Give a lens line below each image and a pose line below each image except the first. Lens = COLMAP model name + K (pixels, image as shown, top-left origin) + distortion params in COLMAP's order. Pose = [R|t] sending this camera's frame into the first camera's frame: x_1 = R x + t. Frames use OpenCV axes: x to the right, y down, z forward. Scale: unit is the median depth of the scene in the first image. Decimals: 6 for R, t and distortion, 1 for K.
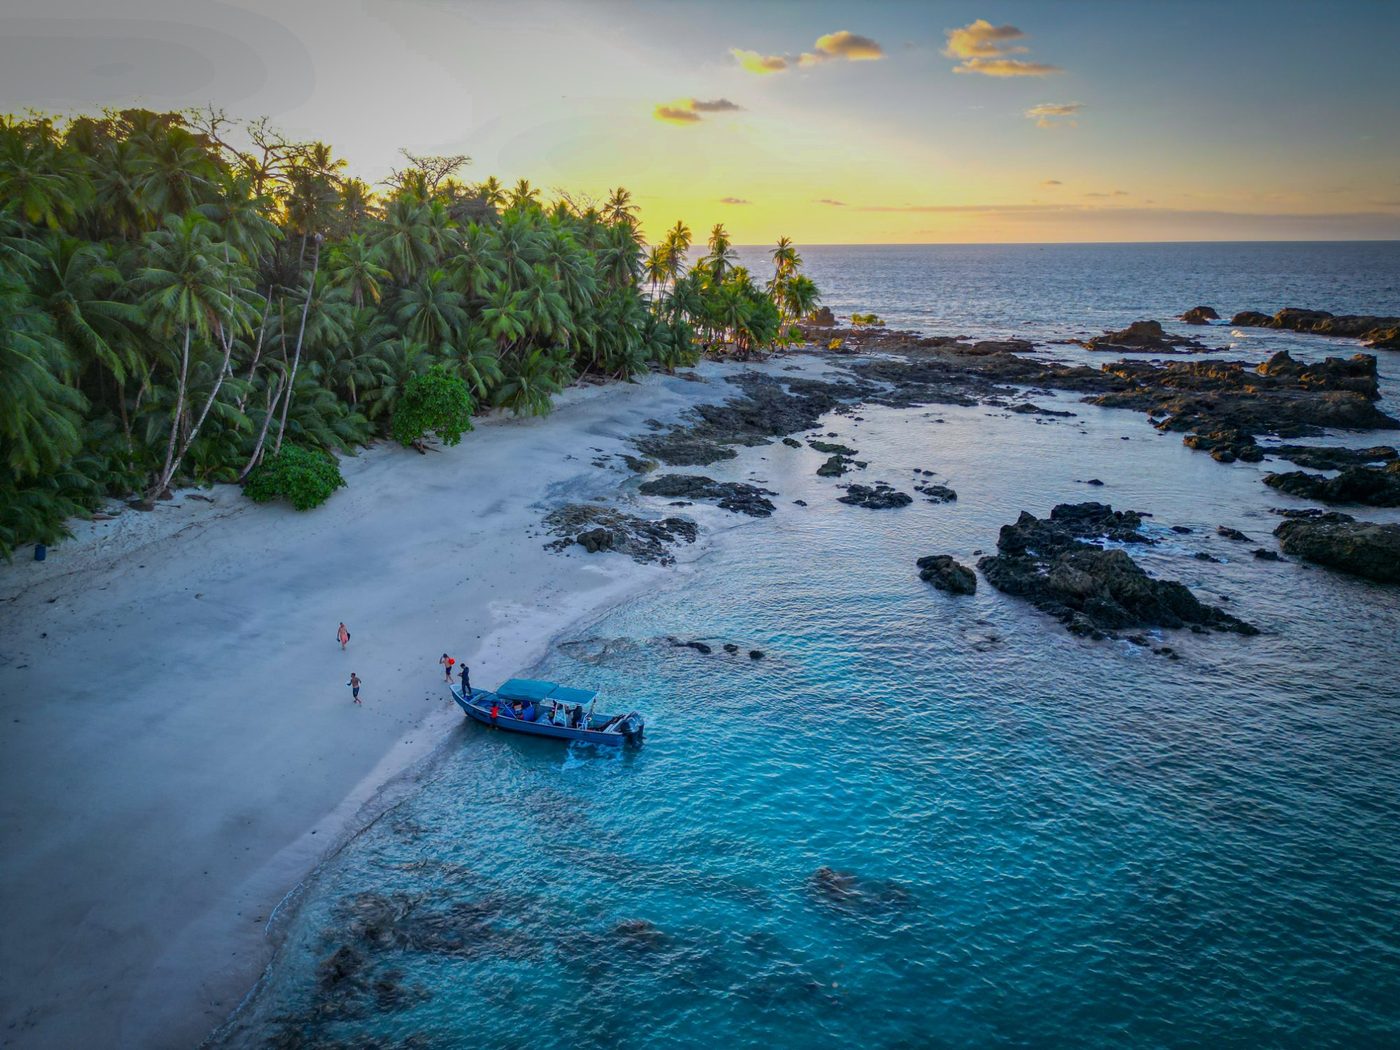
lens RADIAL K [[848.4, 0, 700.0], [0, 848.4, 525.0], [0, 0, 1]] dist [0.042148, -0.000280]
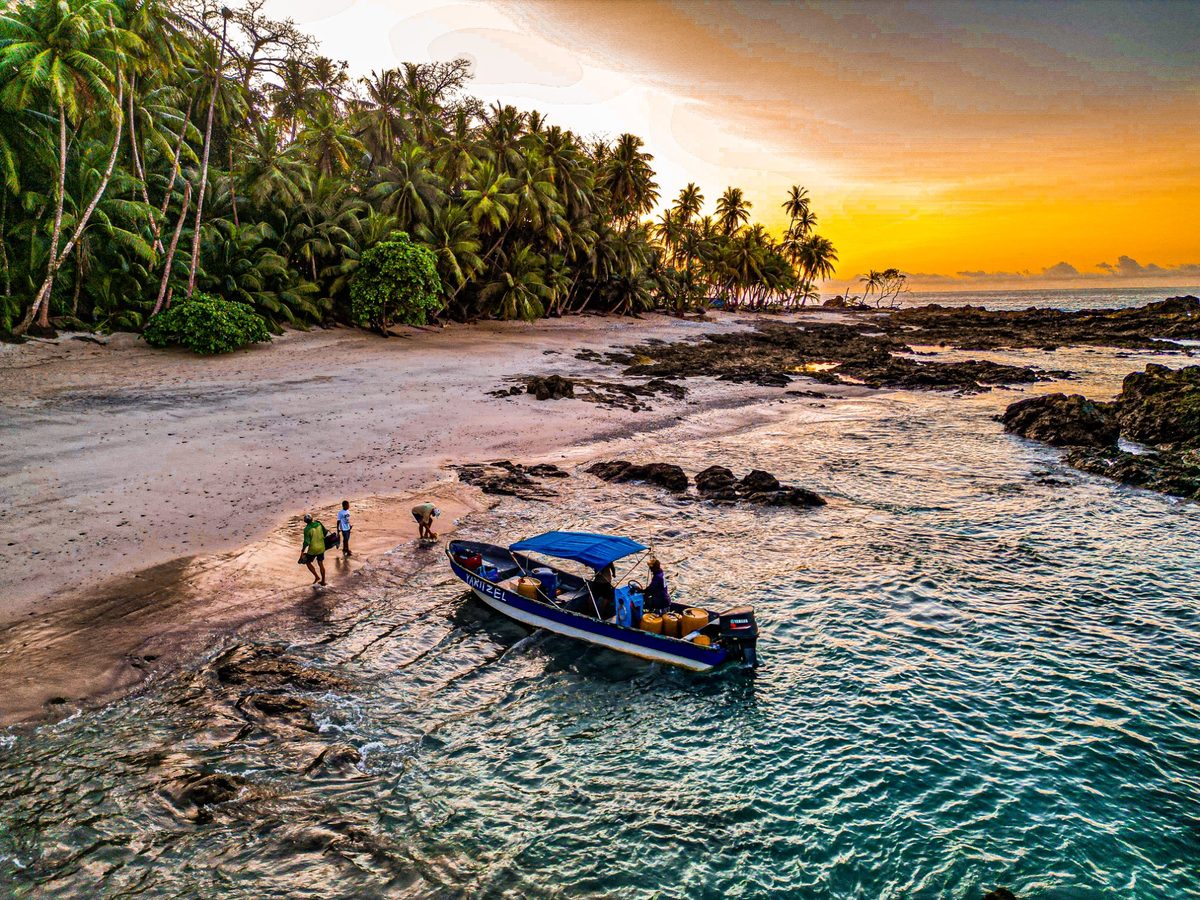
lens RADIAL K [[727.2, 0, 600.0], [0, 727.2, 450.0], [0, 0, 1]] dist [0.042148, -0.000280]
pose [[0.987078, 0.007415, -0.160071, 0.016766], [-0.024676, 0.994047, -0.106116, 0.100869], [0.158332, 0.108695, 0.981385, 0.279027]]
